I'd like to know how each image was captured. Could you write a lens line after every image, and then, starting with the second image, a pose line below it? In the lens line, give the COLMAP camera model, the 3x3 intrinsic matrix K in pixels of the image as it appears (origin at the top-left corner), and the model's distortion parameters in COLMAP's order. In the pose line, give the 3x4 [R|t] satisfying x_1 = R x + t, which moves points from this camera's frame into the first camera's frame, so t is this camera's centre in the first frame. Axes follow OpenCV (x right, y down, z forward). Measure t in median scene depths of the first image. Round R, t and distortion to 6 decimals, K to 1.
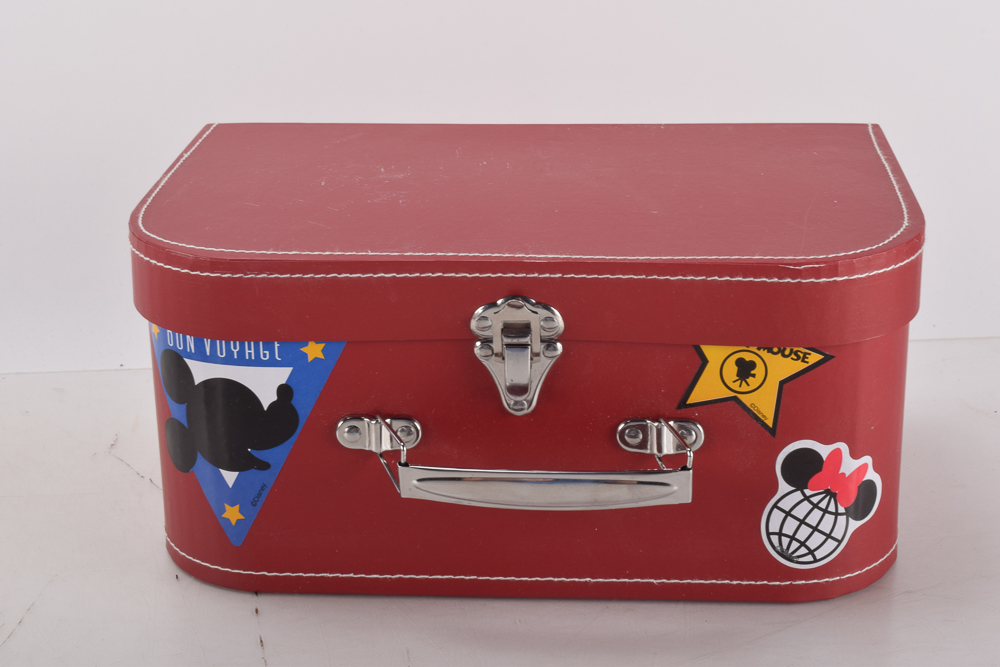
lens RADIAL K [[2003.1, 0, 500.6], [0, 2003.1, 335.4], [0, 0, 1]] dist [0.013838, 0.000000]
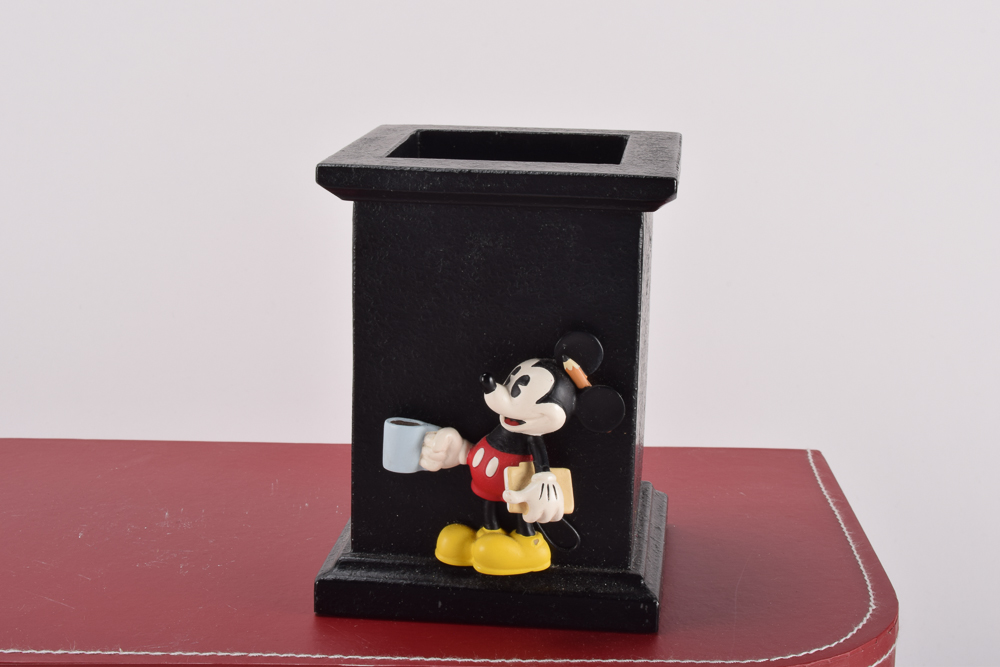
lens RADIAL K [[2003.1, 0, 500.1], [0, 2003.1, 335.2], [0, 0, 1]] dist [0.013838, 0.000000]
pose [[0.998677, 0.014576, 0.049323, 0.029385], [-0.008131, 0.991686, -0.128428, -0.059224], [-0.050785, 0.127857, 0.990492, 0.272959]]
